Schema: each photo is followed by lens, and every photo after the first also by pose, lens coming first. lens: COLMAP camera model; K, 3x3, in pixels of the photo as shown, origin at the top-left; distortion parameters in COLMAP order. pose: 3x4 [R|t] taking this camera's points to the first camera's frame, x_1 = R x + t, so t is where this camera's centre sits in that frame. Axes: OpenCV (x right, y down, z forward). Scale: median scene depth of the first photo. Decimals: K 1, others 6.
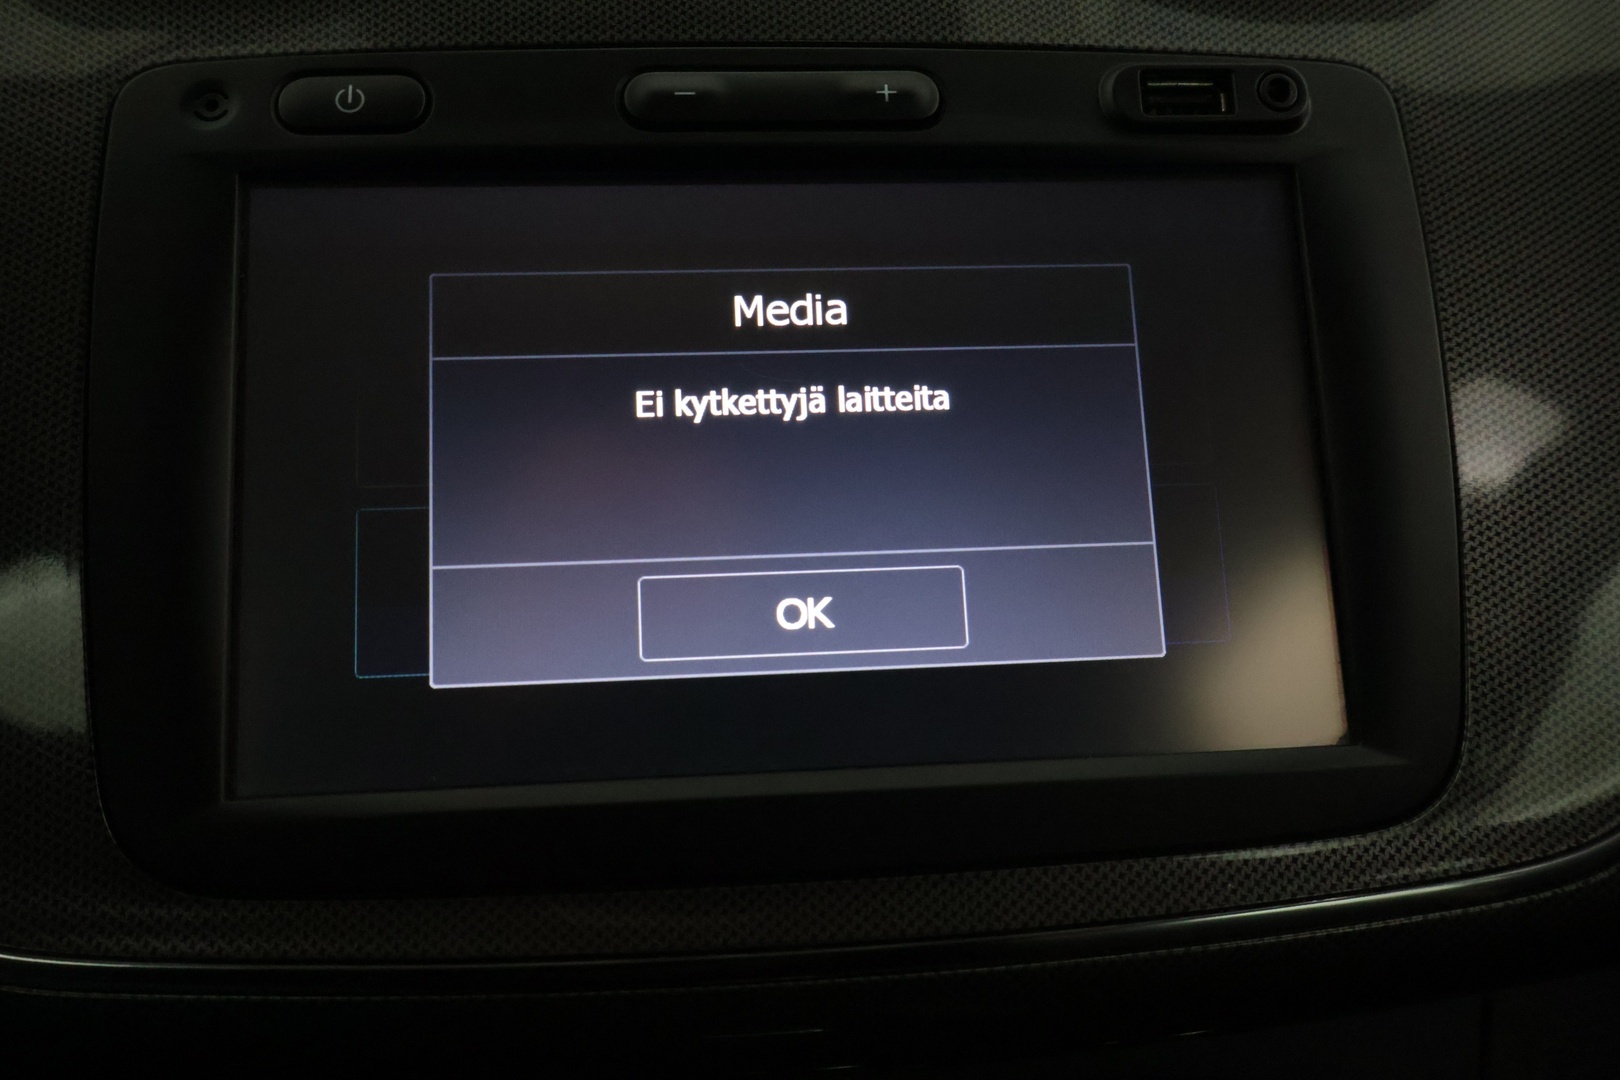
lens RADIAL K [[1288.4, 0, 832.4], [0, 1288.4, 533.9], [0, 0, 1]] dist [-0.003681, 0.005796]
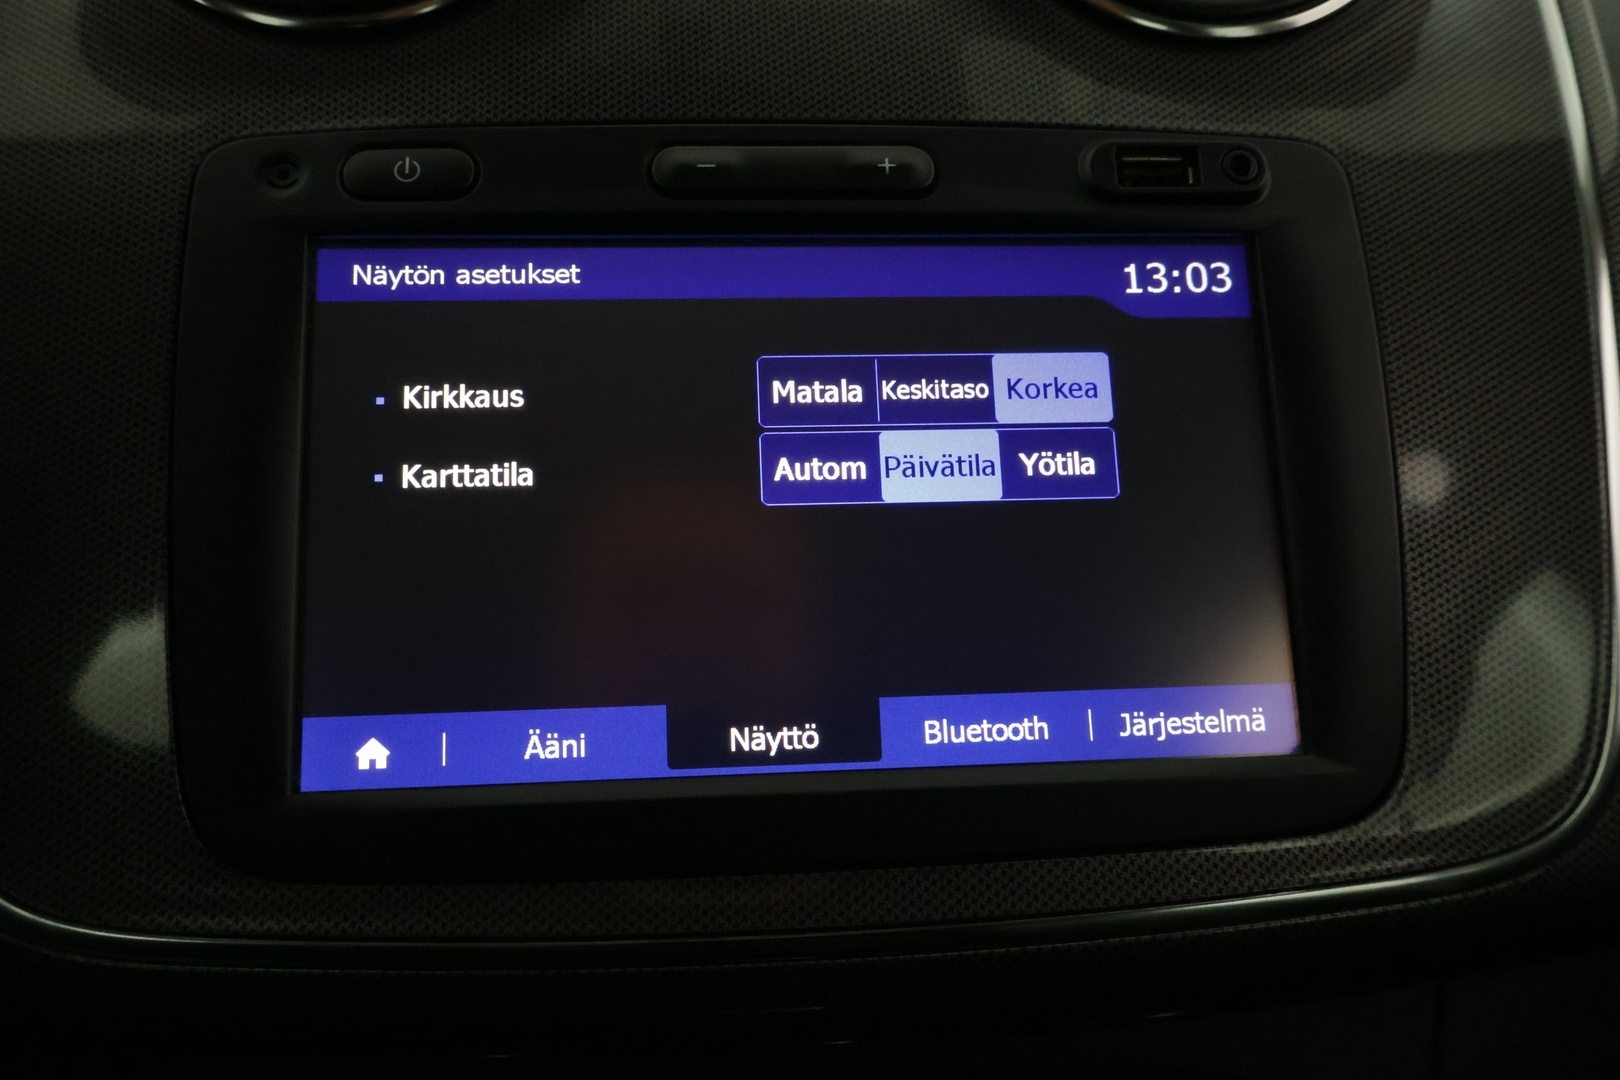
lens RADIAL K [[1288.4, 0, 835.4], [0, 1288.4, 543.7], [0, 0, 1]] dist [-0.003681, 0.005796]
pose [[0.999978, 0.006385, -0.001669, 0.001228], [-0.006423, 0.999702, -0.023549, 0.010839], [0.001518, 0.023559, 0.999721, -0.108570]]
